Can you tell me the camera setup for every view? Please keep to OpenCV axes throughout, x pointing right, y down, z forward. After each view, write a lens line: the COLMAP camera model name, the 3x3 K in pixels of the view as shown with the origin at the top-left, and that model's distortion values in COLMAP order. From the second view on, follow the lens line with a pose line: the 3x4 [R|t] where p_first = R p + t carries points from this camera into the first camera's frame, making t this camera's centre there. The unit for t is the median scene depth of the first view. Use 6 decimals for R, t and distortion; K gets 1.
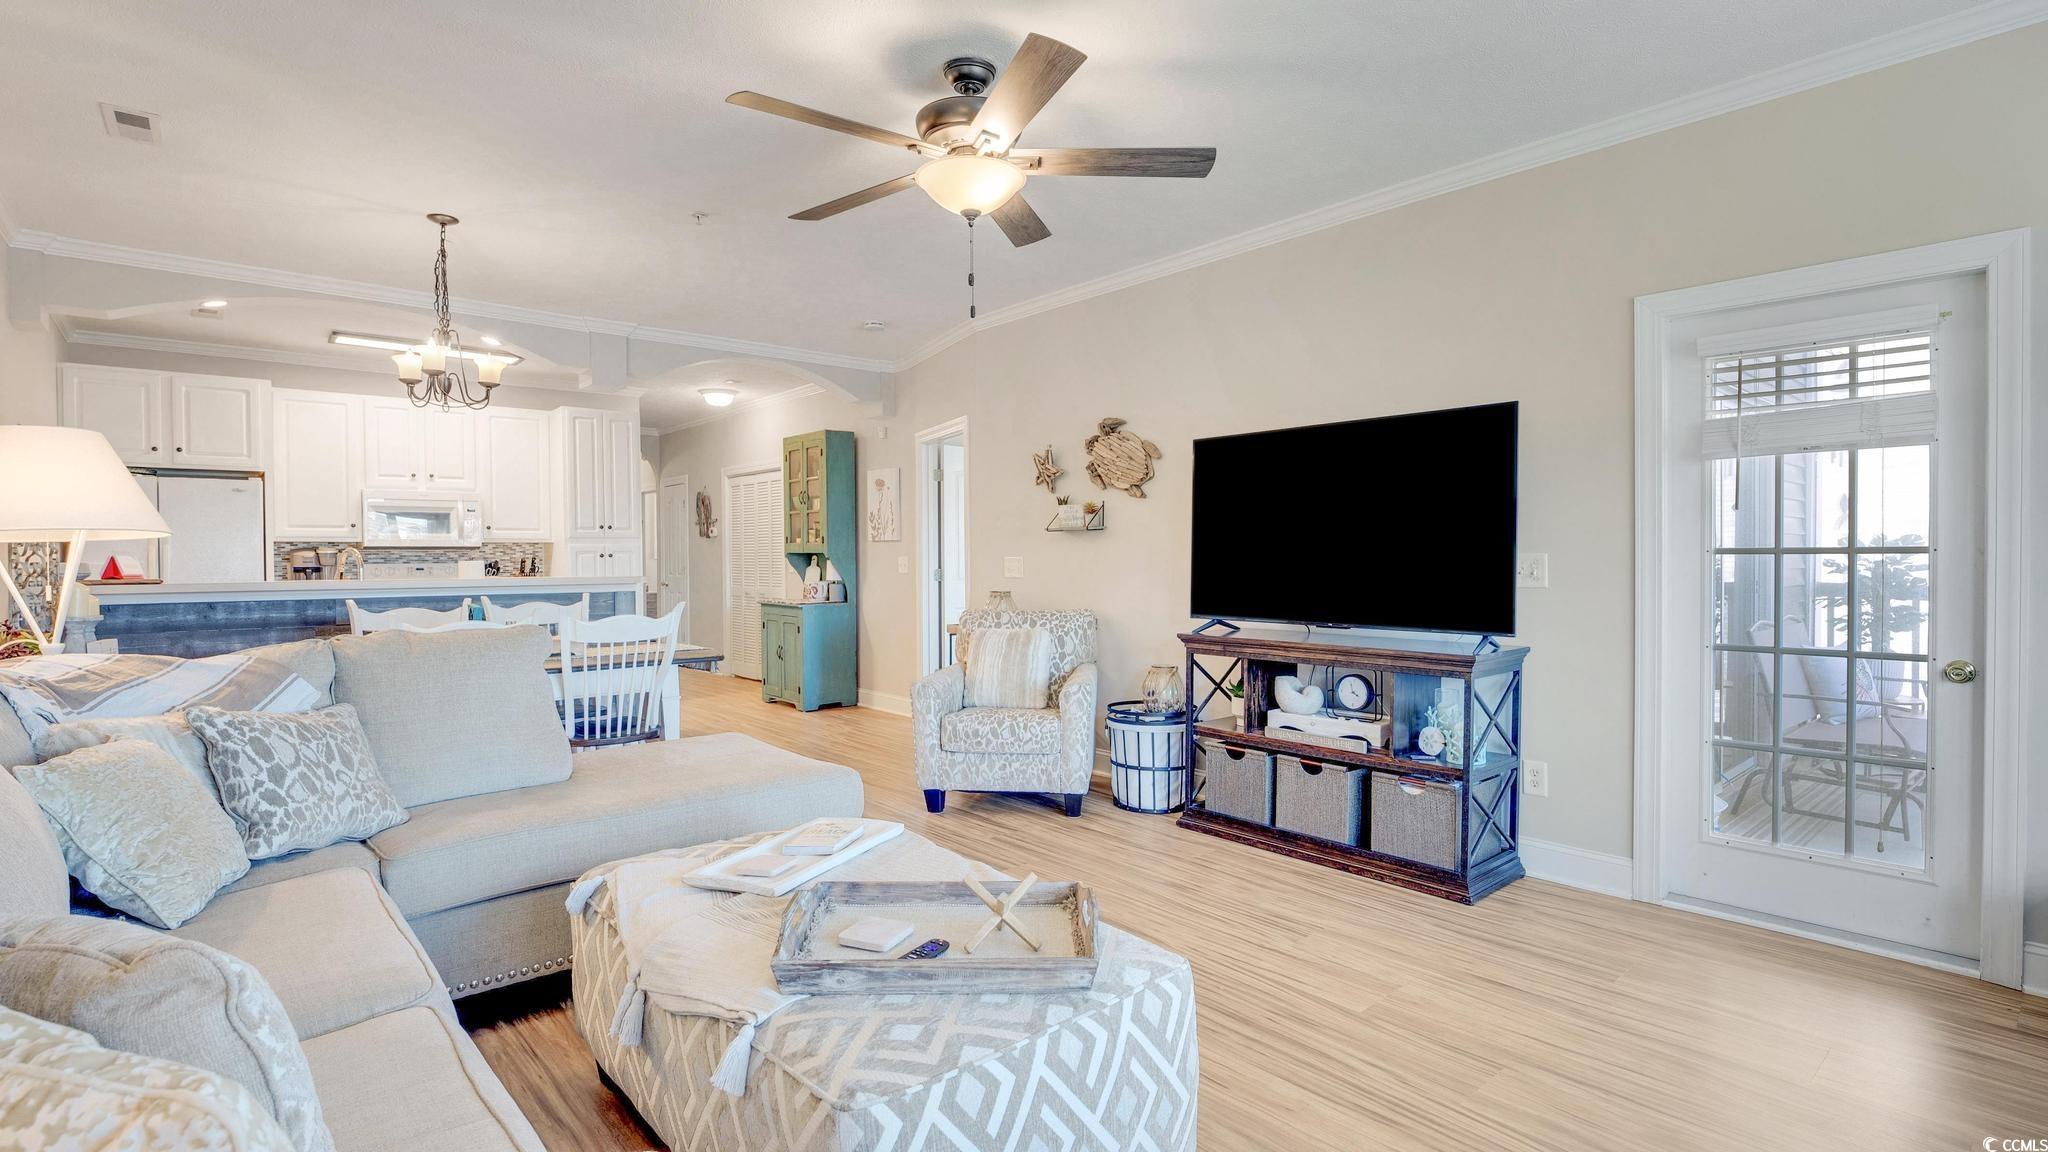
lens RADIAL K [[1013.6, 0, 1016.6], [0, 1013.6, 571.6], [0, 0, 1]] dist [0.001421, -0.000072]
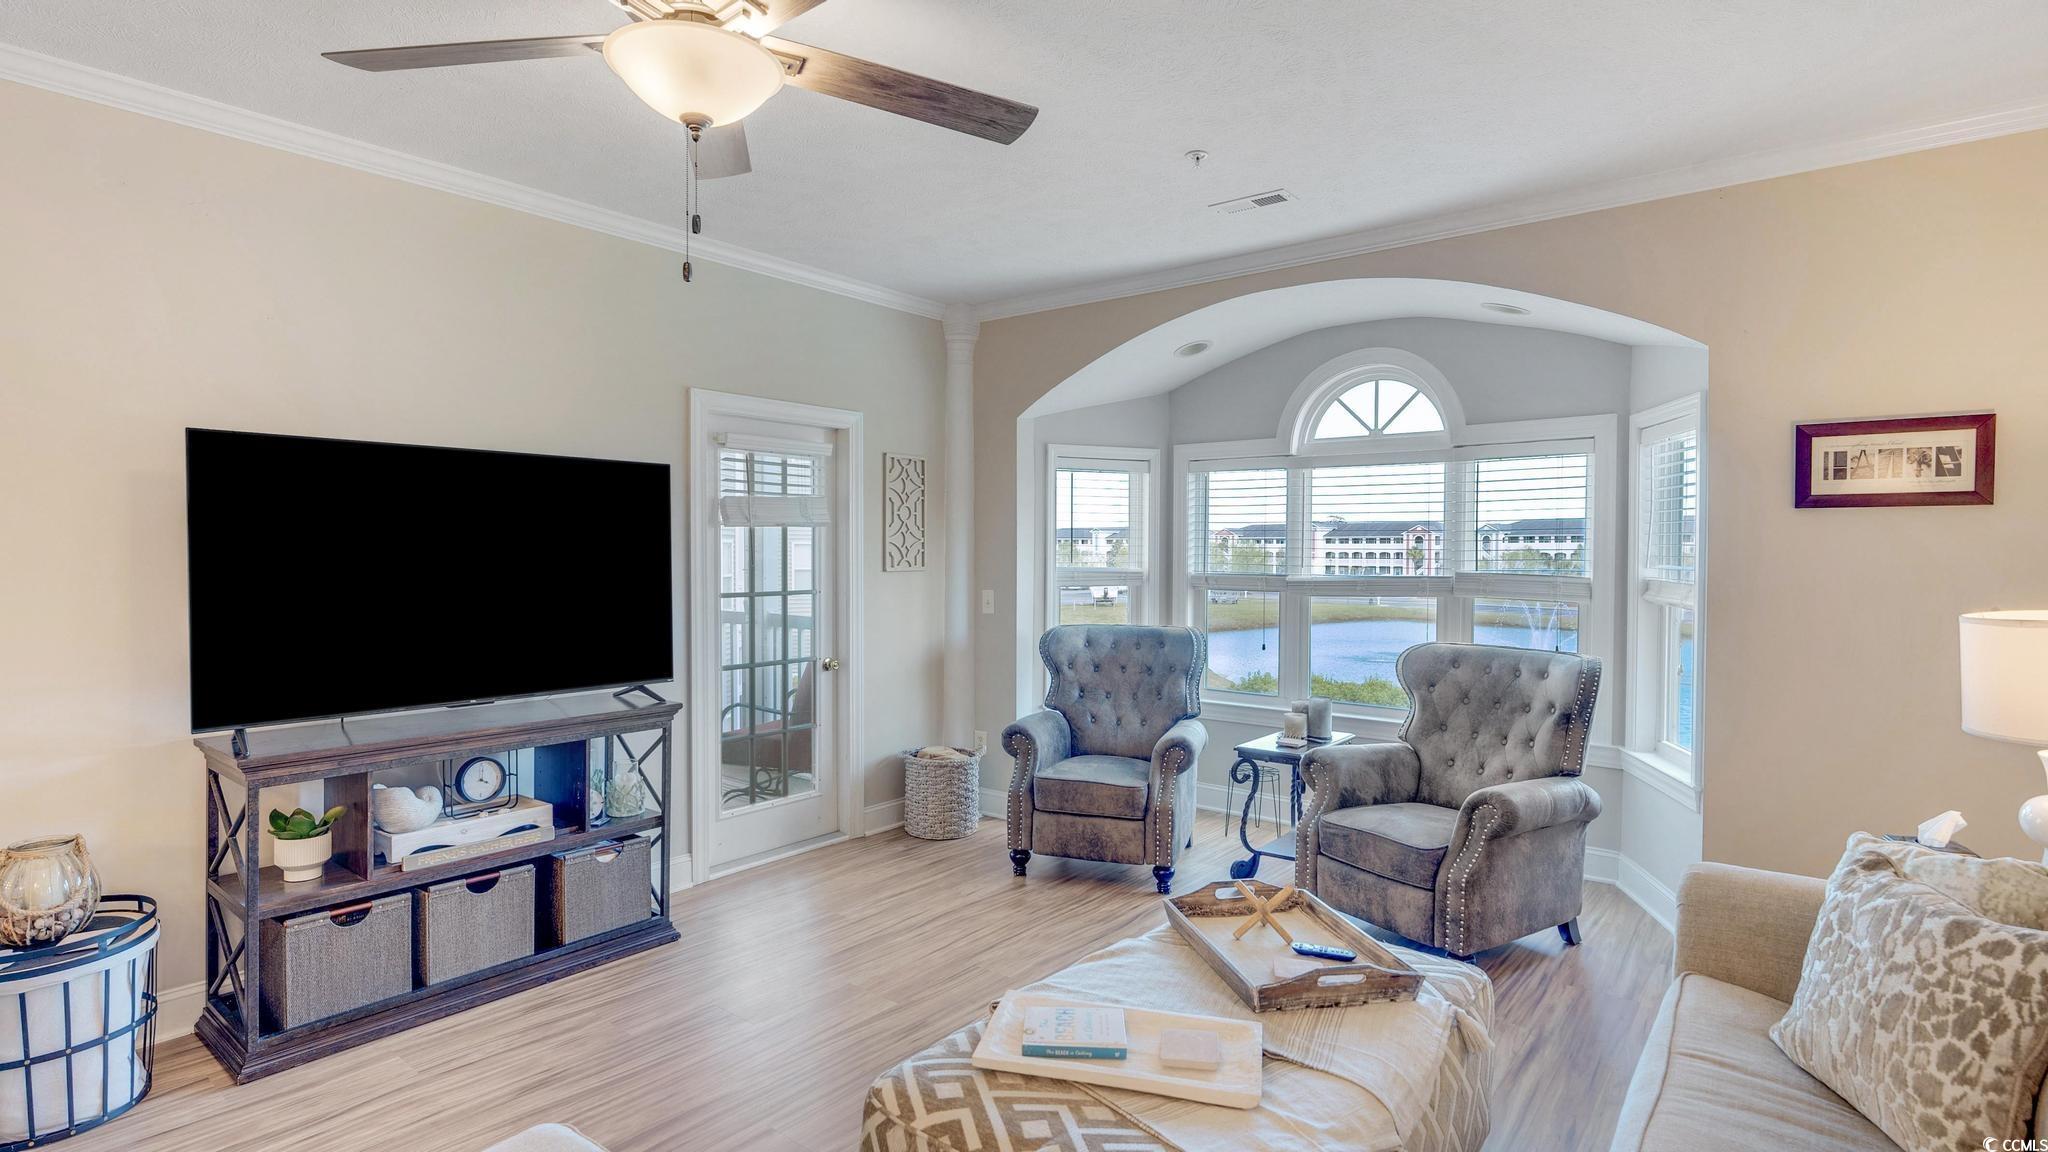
lens RADIAL K [[1011.9, 0, 1013.1], [0, 1011.9, 576.8], [0, 0, 1]] dist [-0.001862, -0.000172]
pose [[-0.193747, -0.011179, 0.980988, -0.626056], [0.027096, 0.999493, 0.016742, -0.053179], [-0.980677, 0.029824, -0.193346, 0.828927]]
